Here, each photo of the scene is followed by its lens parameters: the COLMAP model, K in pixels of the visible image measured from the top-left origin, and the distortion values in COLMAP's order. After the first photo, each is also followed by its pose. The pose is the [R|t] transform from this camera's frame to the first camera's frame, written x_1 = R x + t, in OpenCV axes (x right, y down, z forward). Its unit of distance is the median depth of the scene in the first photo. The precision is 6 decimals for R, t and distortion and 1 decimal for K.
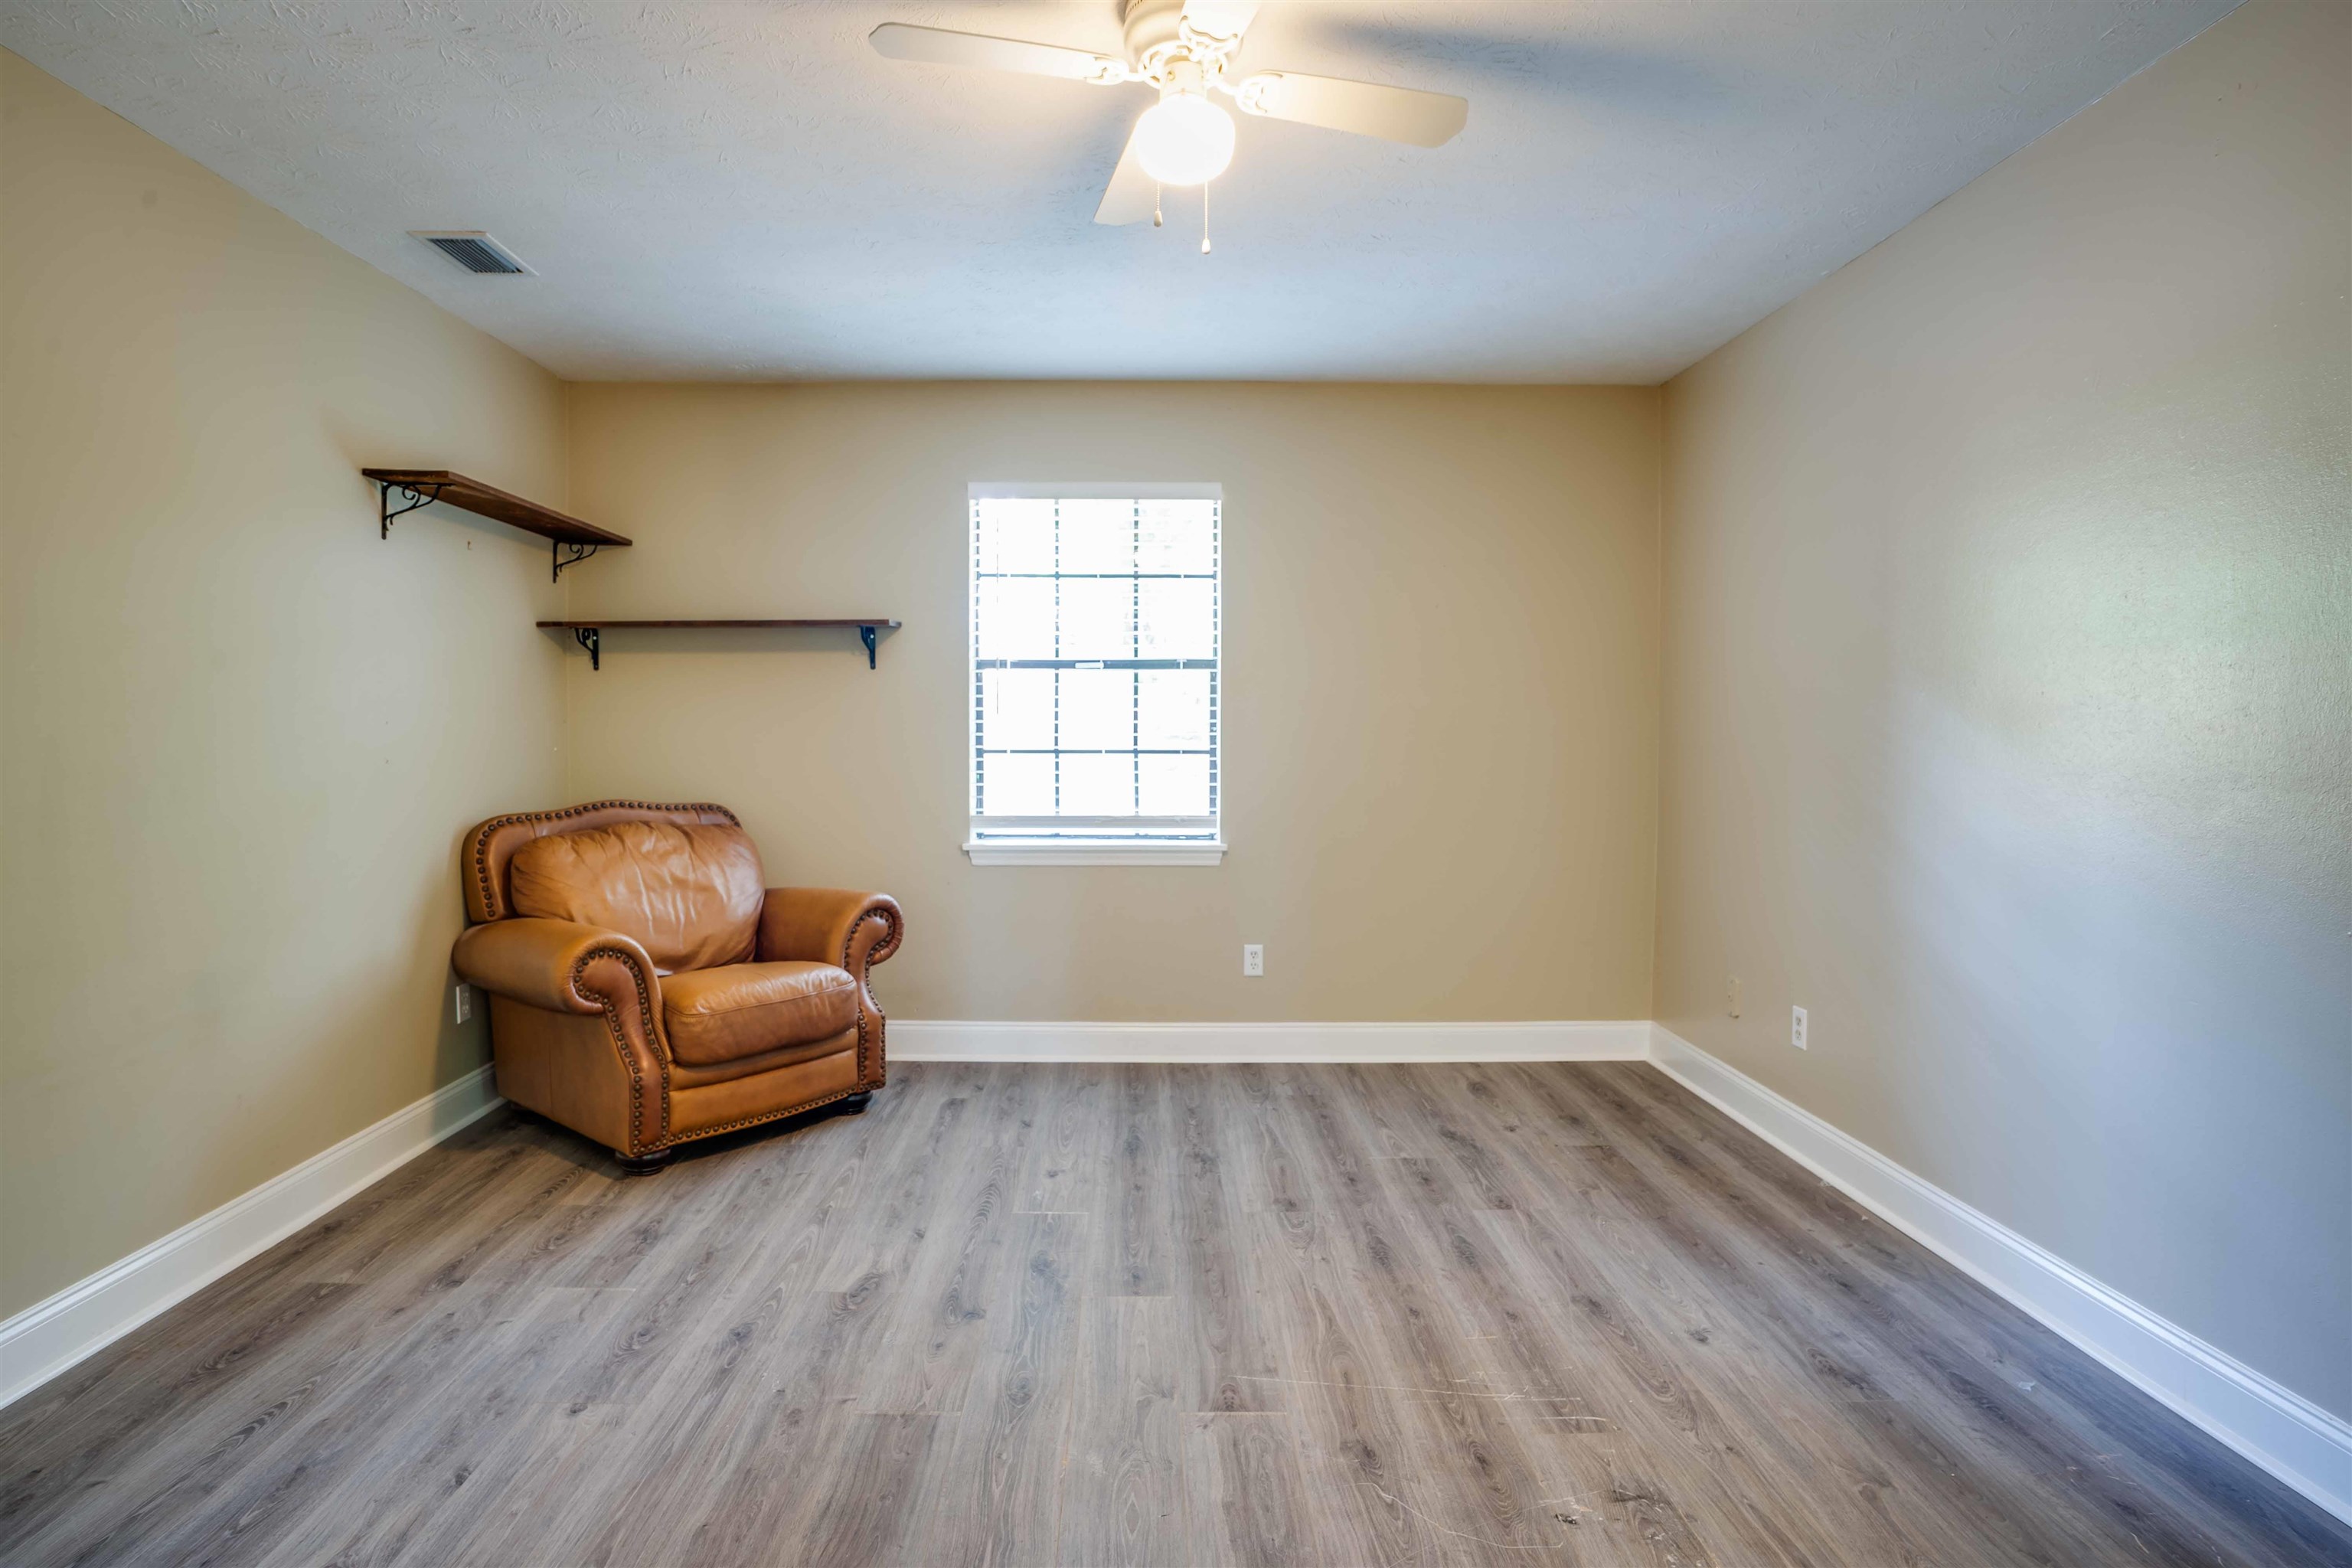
lens RADIAL K [[1232.1, 0, 1142.3], [0, 1232.1, 775.3], [0, 0, 1]] dist [-0.061118, 0.022132]
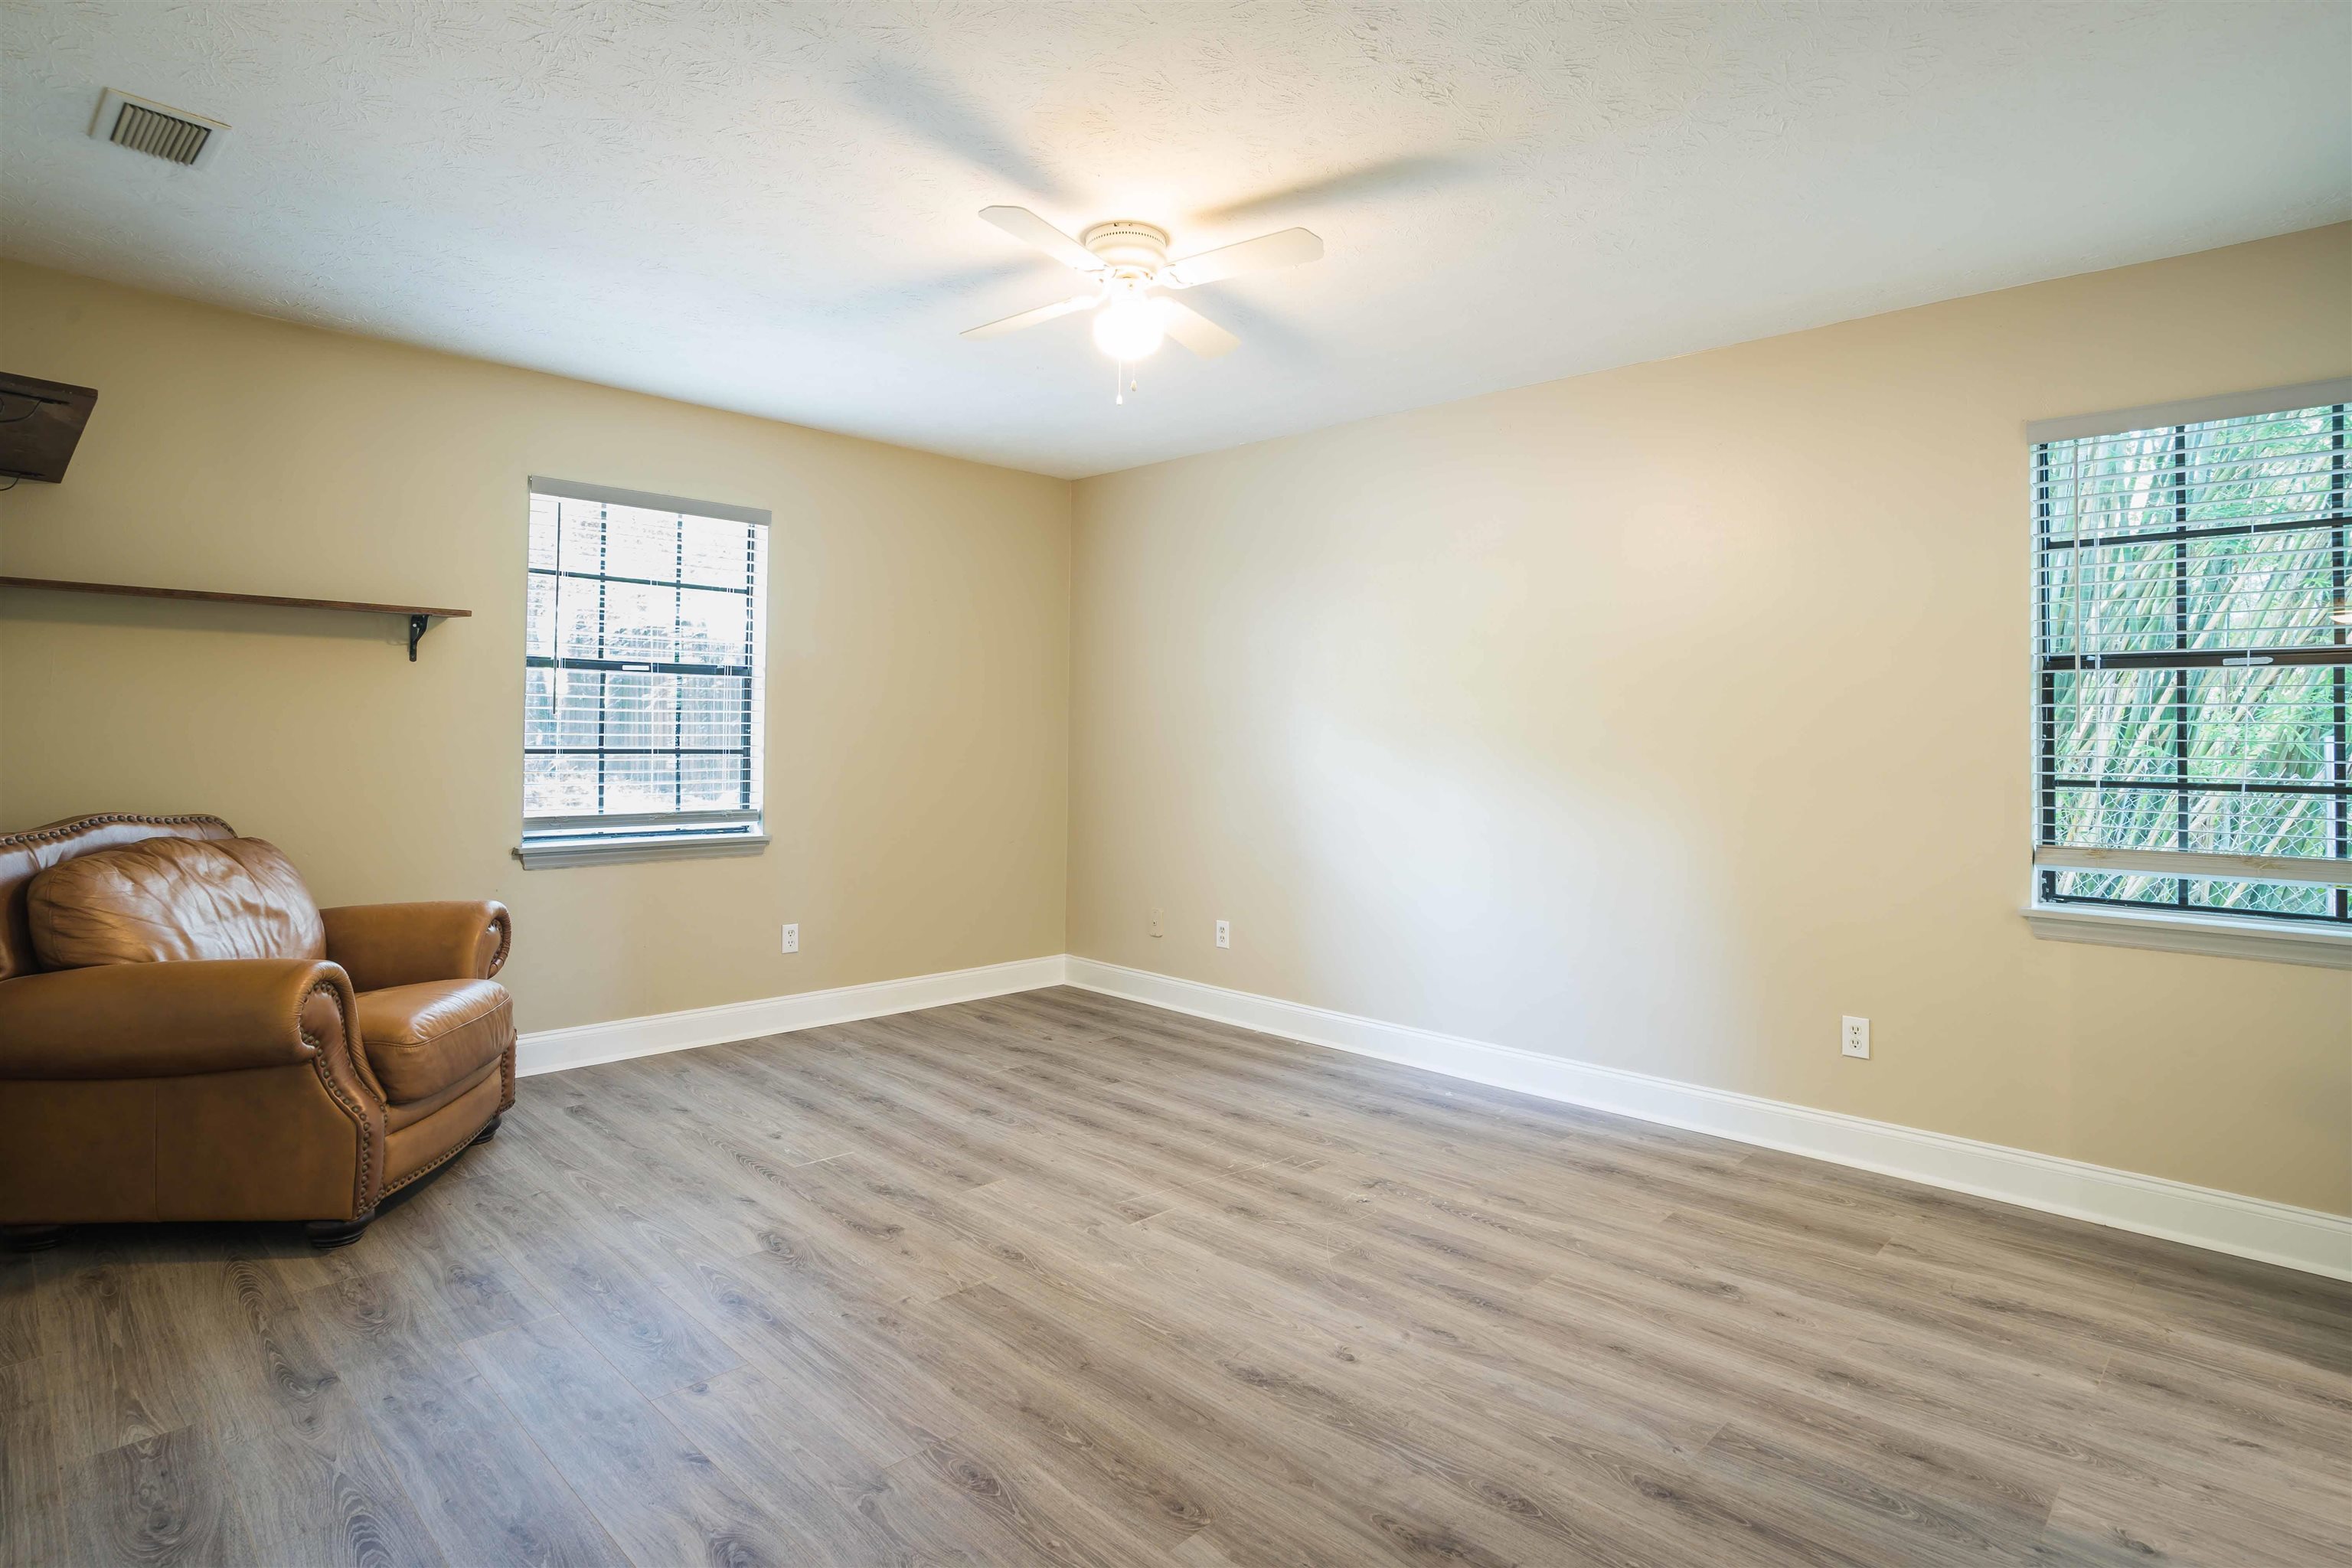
lens RADIAL K [[1201.4, 0, 1157.3], [0, 1201.4, 715.1], [0, 0, 1]] dist [-0.041088, 0.016581]
pose [[0.711854, 0.018949, 0.702072, -0.525511], [0.015676, 0.998958, -0.042857, -0.000071], [-0.702152, 0.041514, 0.710815, -0.012048]]
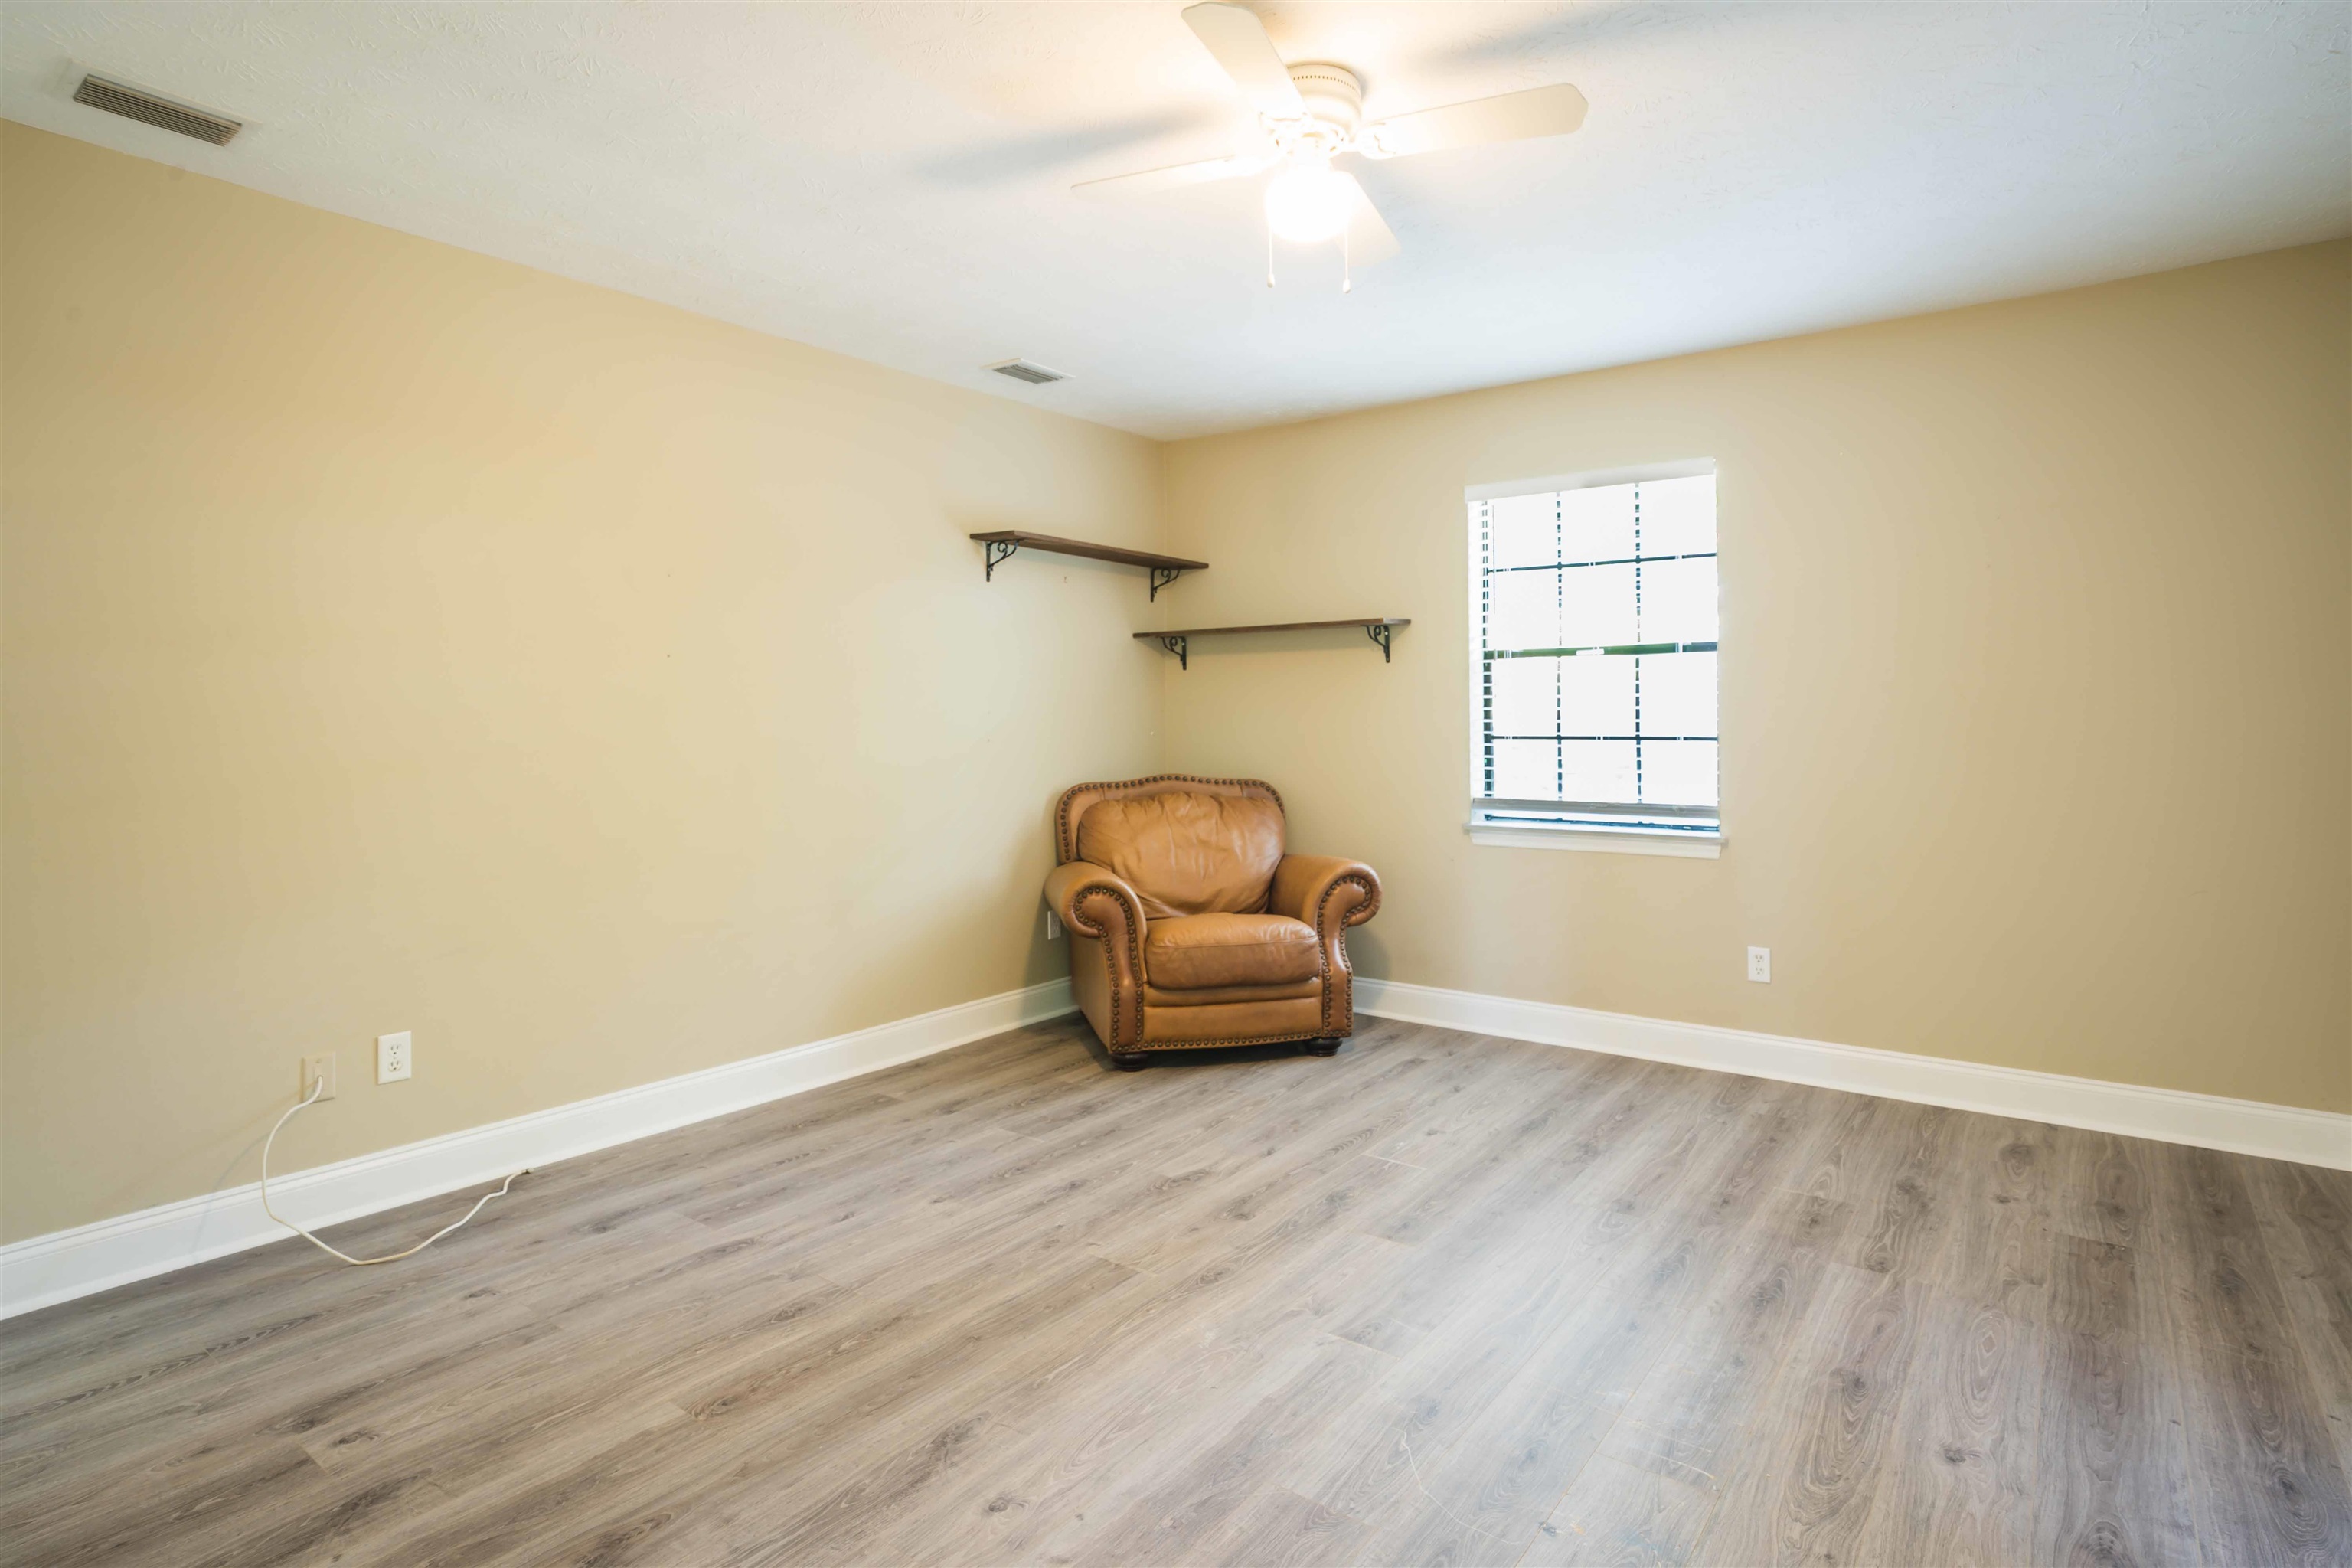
lens RADIAL K [[1201.4, 0, 1170.0], [0, 1201.4, 752.0], [0, 0, 1]] dist [-0.041088, 0.016581]
pose [[0.795780, 0.012918, -0.605448, 0.334722], [-0.015727, 0.999876, 0.000662, -0.003853], [0.605382, 0.008995, 0.795885, 0.022742]]
